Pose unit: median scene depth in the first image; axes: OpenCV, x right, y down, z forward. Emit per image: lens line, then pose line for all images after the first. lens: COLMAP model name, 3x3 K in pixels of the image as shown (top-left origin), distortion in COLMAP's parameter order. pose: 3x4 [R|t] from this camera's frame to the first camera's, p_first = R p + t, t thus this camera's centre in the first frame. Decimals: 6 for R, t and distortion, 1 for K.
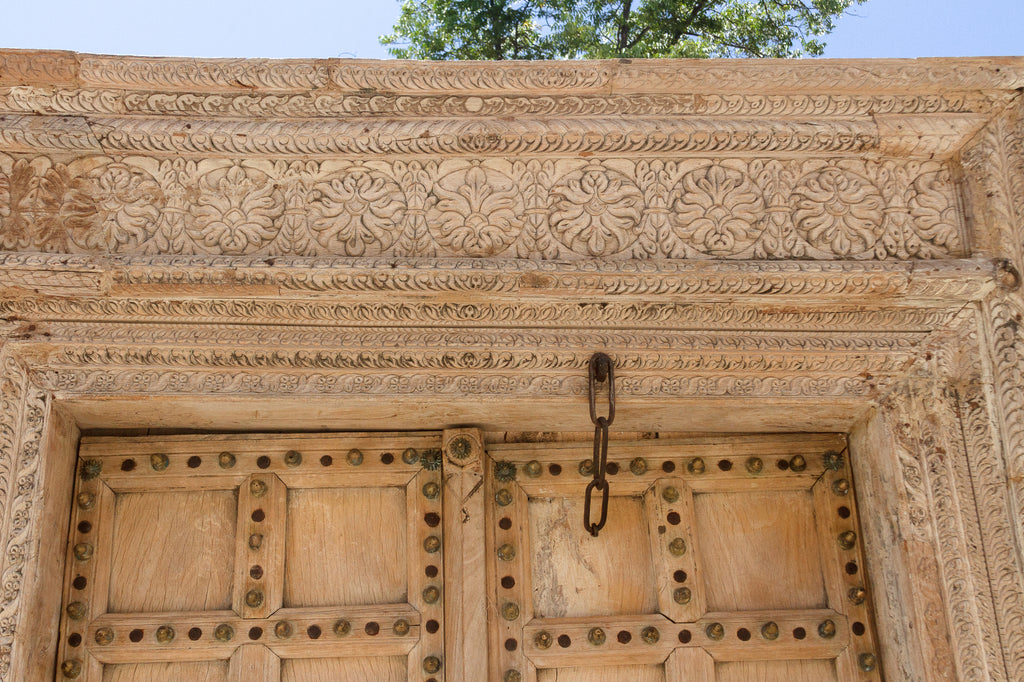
lens RADIAL K [[1382.5, 0, 500.2], [0, 1382.5, 327.7], [0, 0, 1]] dist [0.007426, 0.046925]
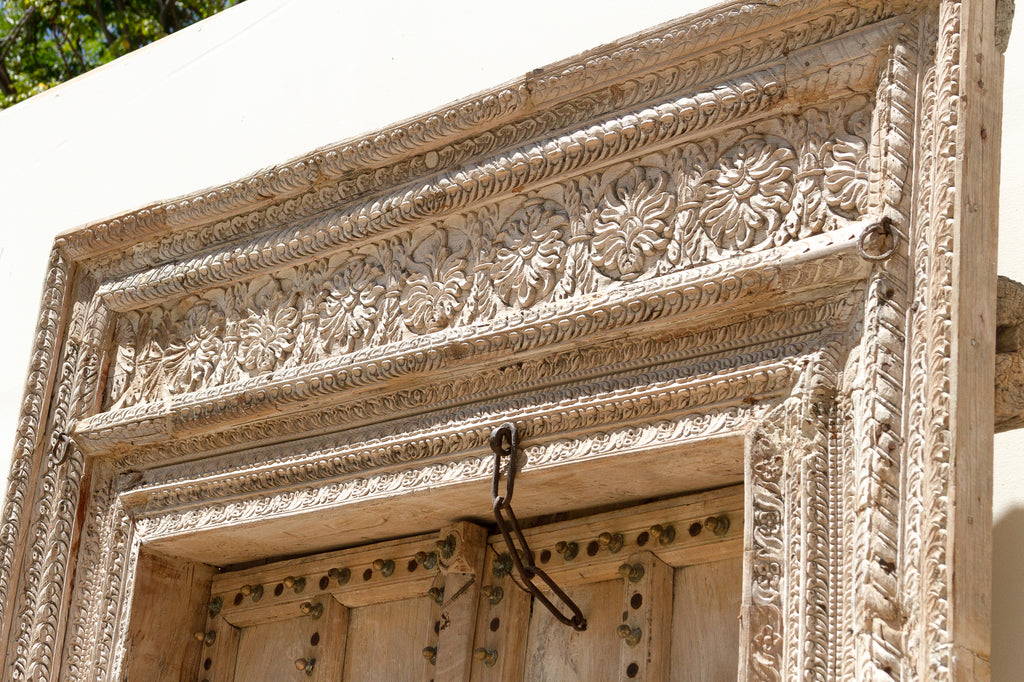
lens RADIAL K [[2351.9, 0, 512.0], [0, 2351.9, 341.0], [0, 0, 1]] dist [0.000485, -0.002035]
pose [[0.685689, -0.170274, -0.707698, 1.091313], [0.168184, 0.983007, -0.073560, 0.074385], [0.708198, -0.068584, 0.702675, -0.033948]]
